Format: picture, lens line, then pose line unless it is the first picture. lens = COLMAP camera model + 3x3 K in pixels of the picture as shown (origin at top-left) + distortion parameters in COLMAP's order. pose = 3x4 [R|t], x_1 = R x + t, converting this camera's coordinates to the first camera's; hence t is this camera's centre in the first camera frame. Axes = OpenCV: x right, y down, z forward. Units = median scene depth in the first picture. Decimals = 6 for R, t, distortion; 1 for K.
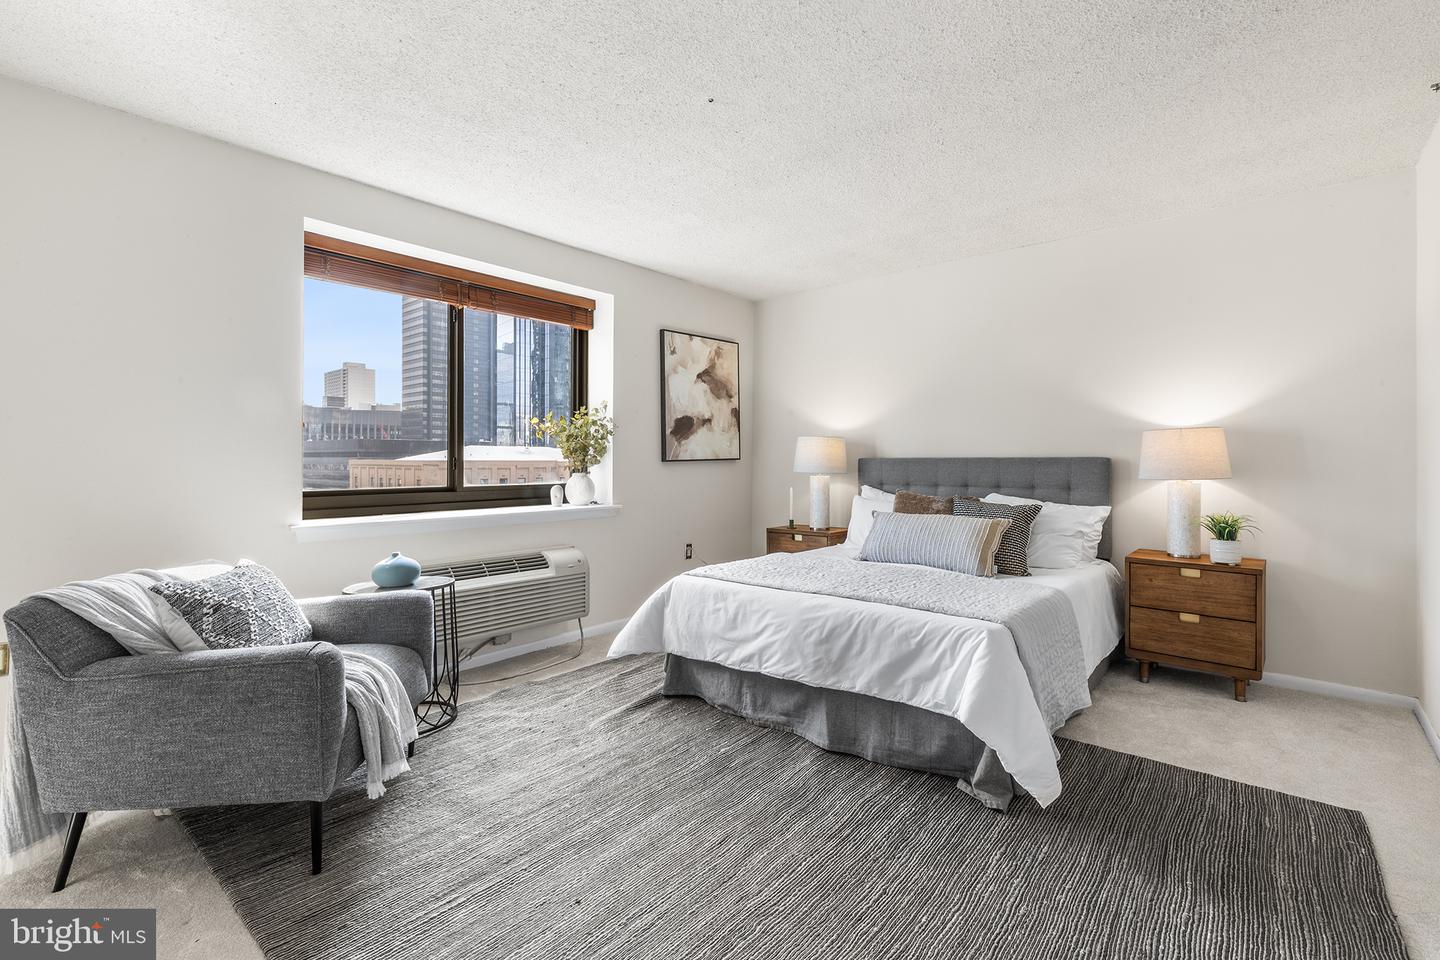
lens RADIAL K [[648.0, 0, 725.9], [0, 648.0, 464.3], [0, 0, 1]] dist [0.001791, -0.001049]
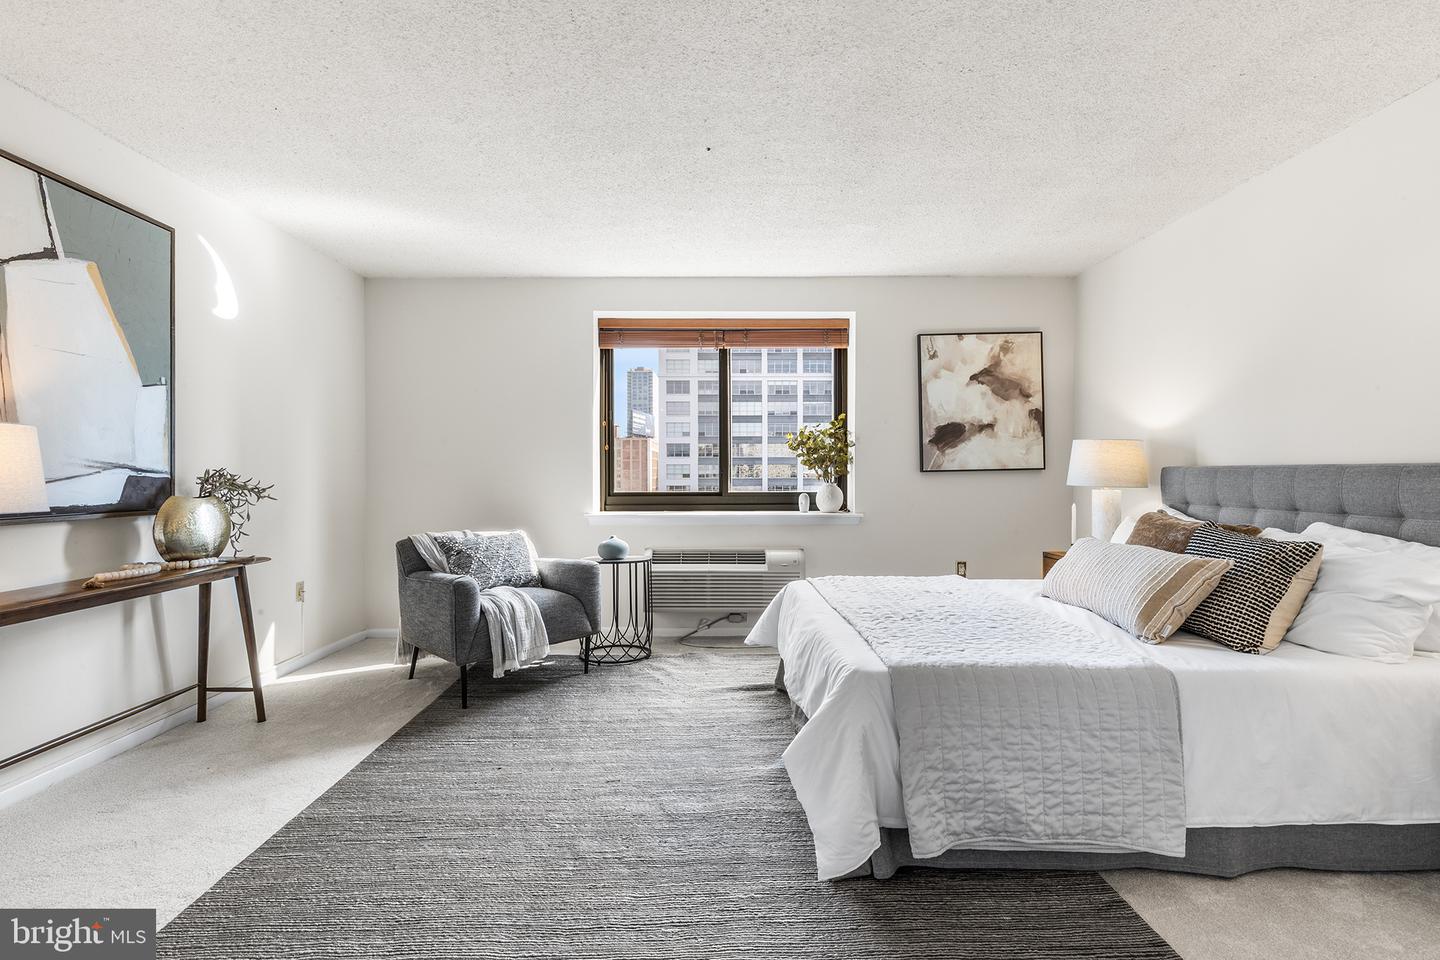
lens RADIAL K [[648.0, 0, 721.2], [0, 648.0, 476.2], [0, 0, 1]] dist [0.001791, -0.001049]
pose [[0.656118, 0.003506, -0.754650, 0.525676], [-0.002050, 0.999994, 0.002863, 0.000199], [0.754655, -0.000331, 0.656122, 0.175433]]
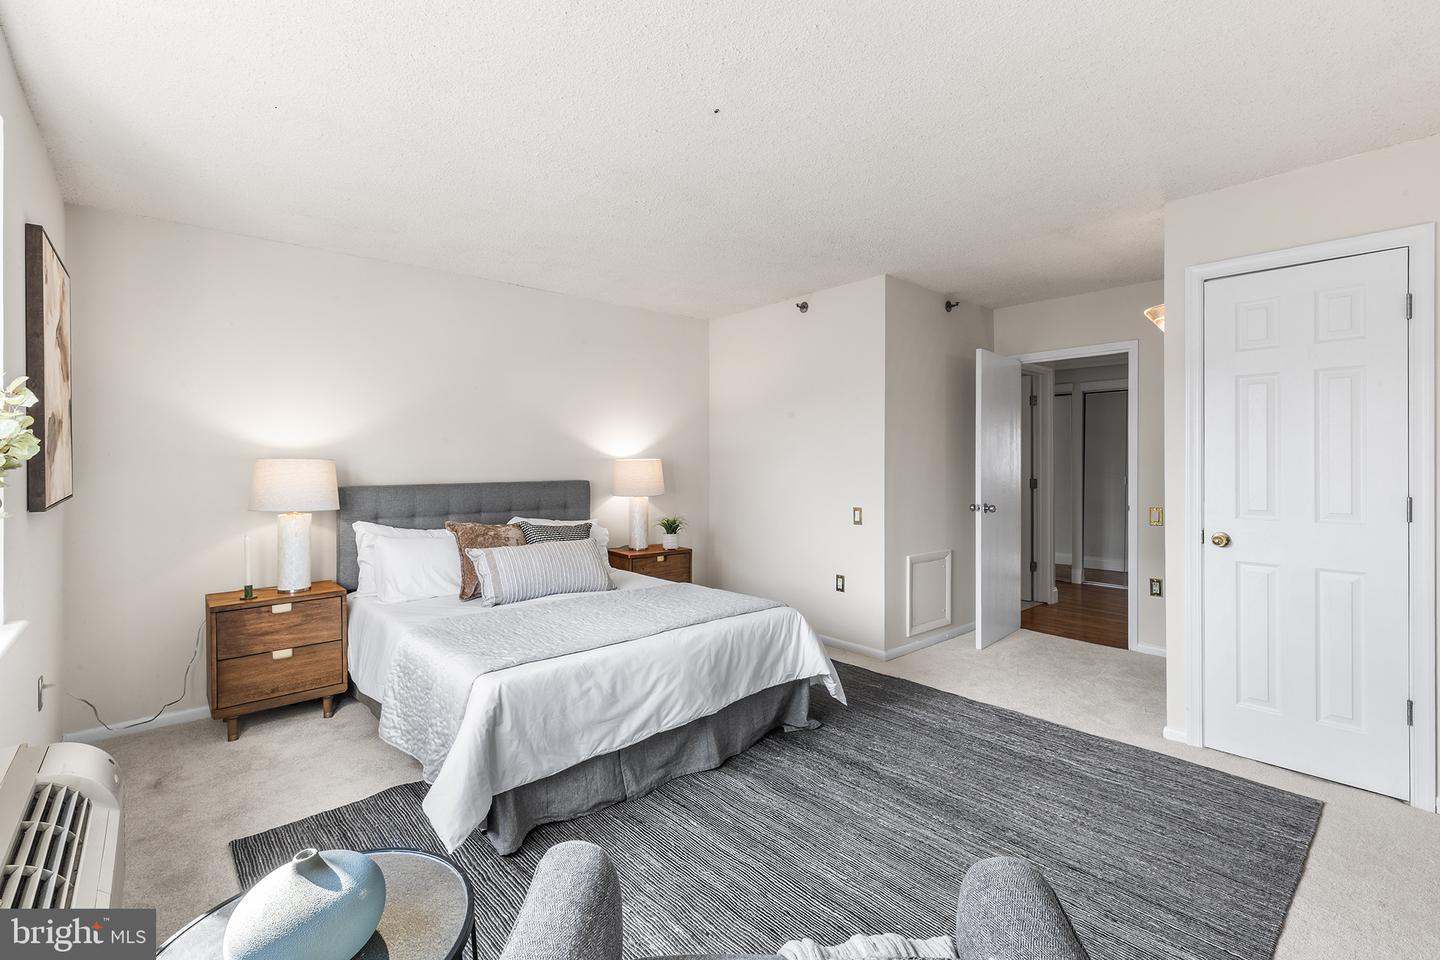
lens RADIAL K [[648.0, 0, 714.9], [0, 648.0, 472.8], [0, 0, 1]] dist [0.001791, -0.001049]
pose [[0.156973, -0.021804, 0.987362, -0.581605], [0.012125, 0.999723, 0.020149, -0.044375], [-0.987528, 0.008809, 0.157194, 0.541206]]
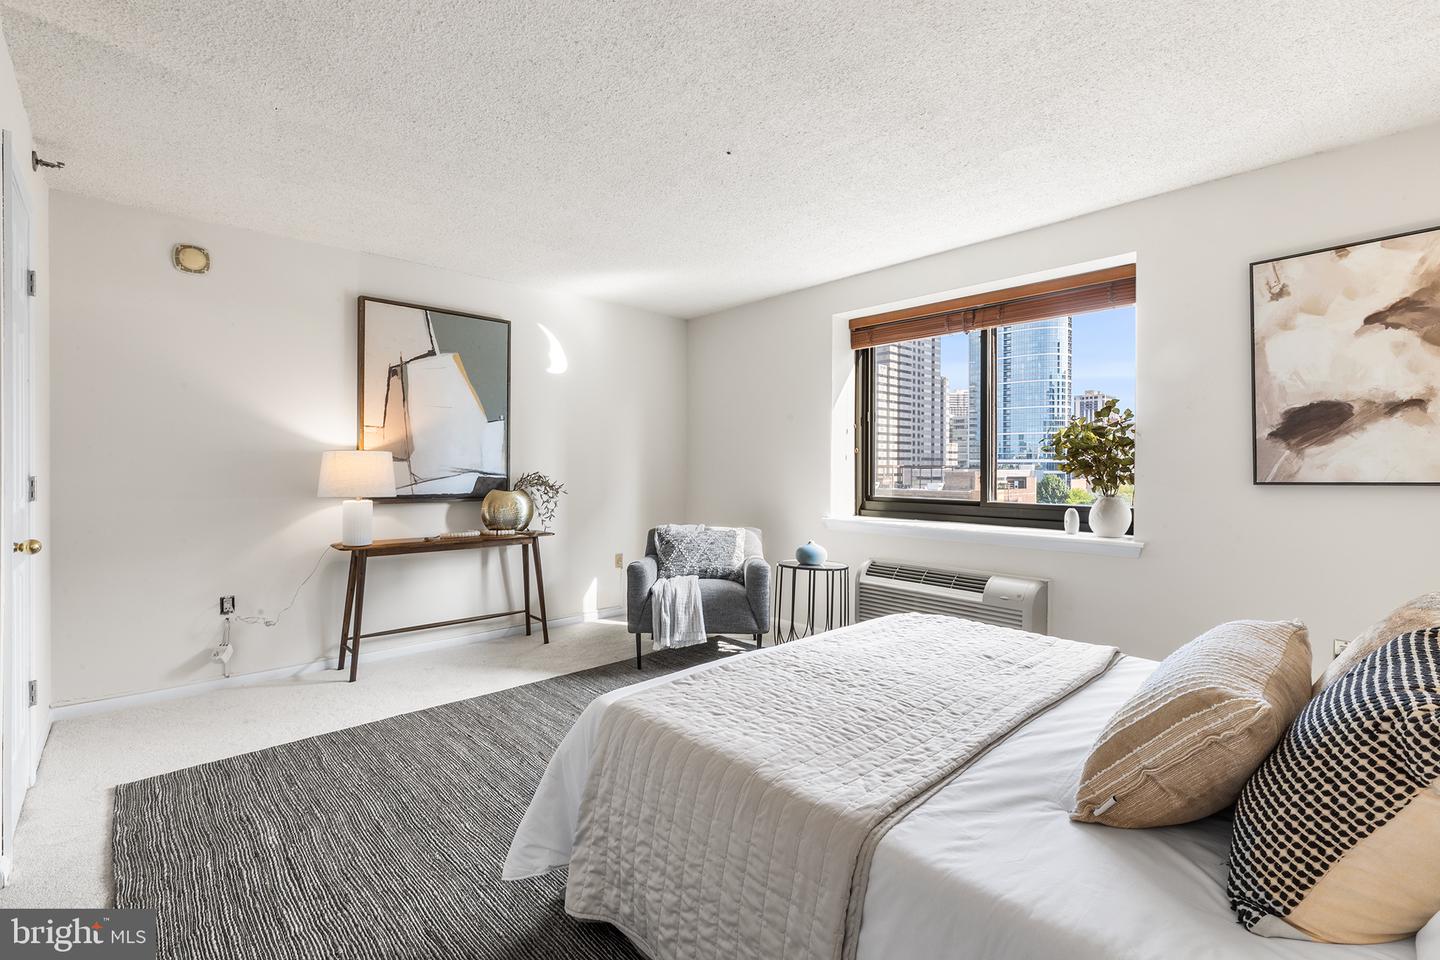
lens RADIAL K [[648.0, 0, 720.1], [0, 648.0, 470.5], [0, 0, 1]] dist [0.001791, -0.001049]
pose [[-0.123308, 0.006613, -0.992346, 0.674277], [-0.009330, 0.999926, 0.007823, -0.020400], [0.992325, 0.010223, -0.123237, 0.706139]]
